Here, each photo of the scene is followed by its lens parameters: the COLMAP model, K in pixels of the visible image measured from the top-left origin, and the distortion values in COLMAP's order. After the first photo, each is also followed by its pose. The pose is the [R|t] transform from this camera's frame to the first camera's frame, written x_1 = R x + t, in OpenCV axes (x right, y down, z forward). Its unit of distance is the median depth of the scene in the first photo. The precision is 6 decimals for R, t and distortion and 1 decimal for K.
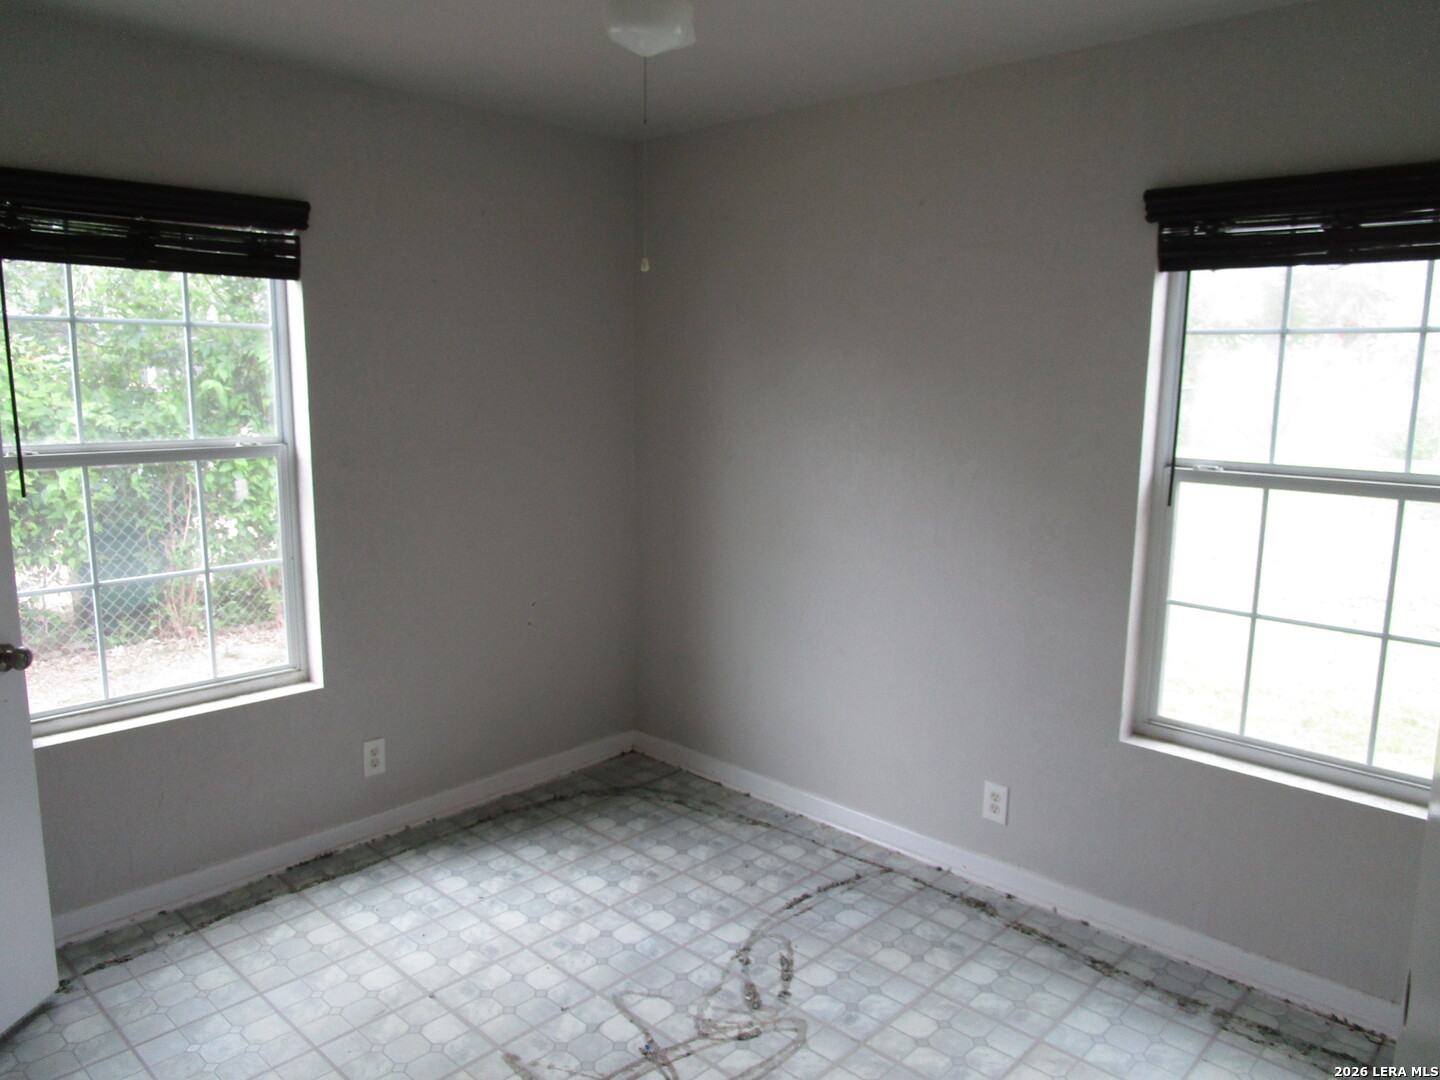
lens RADIAL K [[1050.0, 0, 720.0], [0, 1050.0, 540.0], [0, 0, 1]] dist [-0.038688, 0.000915]
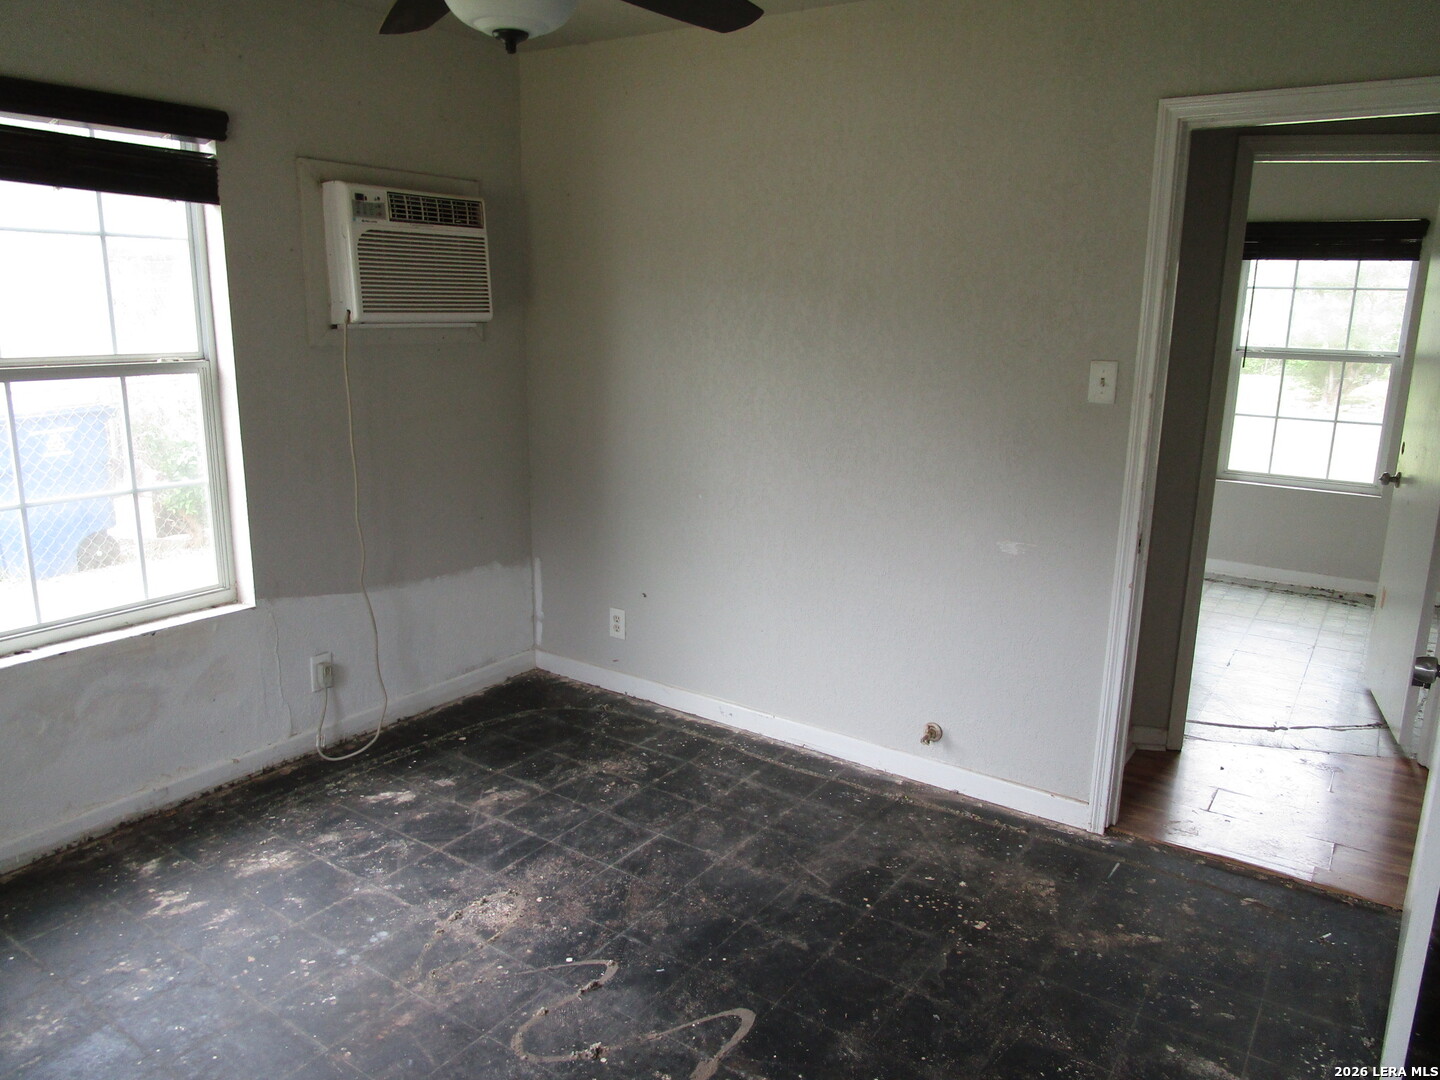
lens RADIAL K [[1050.0, 0, 720.0], [0, 1050.0, 540.0], [0, 0, 1]] dist [-0.038688, 0.000915]
pose [[0.988340, -0.025258, 0.150157, -0.082708], [0.015074, 0.997532, 0.068572, 0.013651], [-0.151518, -0.065509, 0.986281, -0.084517]]
